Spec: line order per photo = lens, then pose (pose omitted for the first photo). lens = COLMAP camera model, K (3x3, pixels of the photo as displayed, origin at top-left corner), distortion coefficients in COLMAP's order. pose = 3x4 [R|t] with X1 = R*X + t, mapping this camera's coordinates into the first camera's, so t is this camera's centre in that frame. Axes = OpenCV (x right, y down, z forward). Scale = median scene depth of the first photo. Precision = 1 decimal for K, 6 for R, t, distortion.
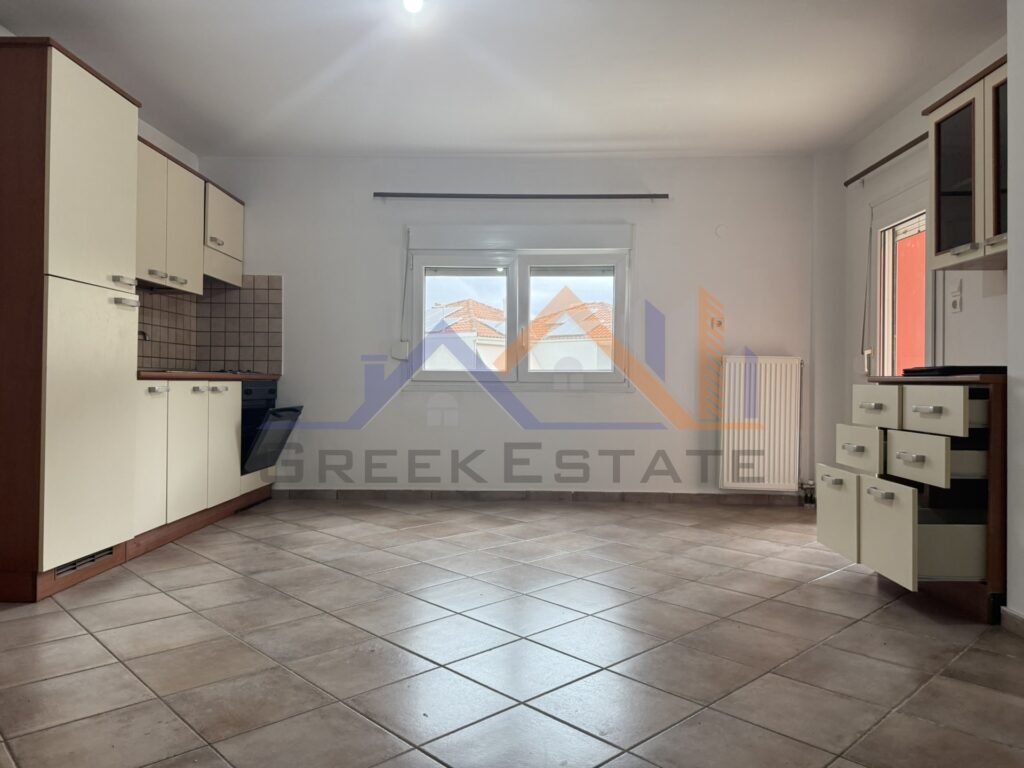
lens RADIAL K [[721.7, 0, 528.4], [0, 721.7, 379.5], [0, 0, 1]] dist [0.057413, -0.067764]
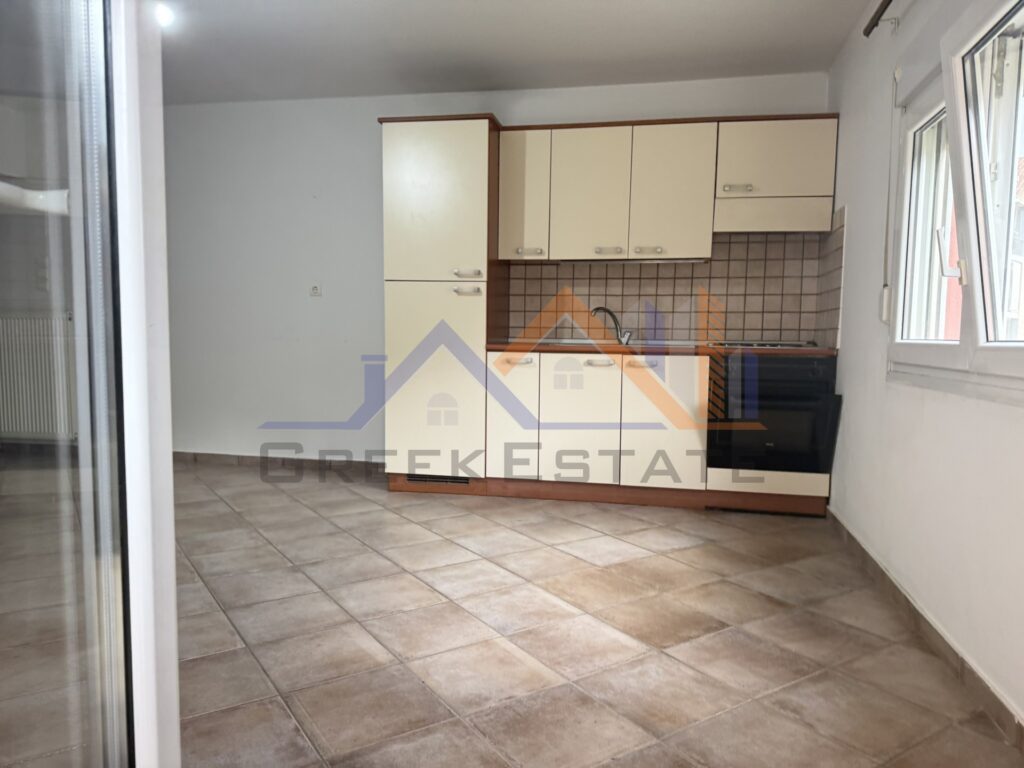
lens RADIAL K [[721.7, 0, 513.8], [0, 721.7, 400.2], [0, 0, 1]] dist [0.057413, -0.067764]
pose [[-0.202996, 0.086837, -0.975321, 0.476498], [-0.007603, 0.995890, 0.090251, -0.021276], [0.979150, 0.025736, -0.201501, 0.950842]]
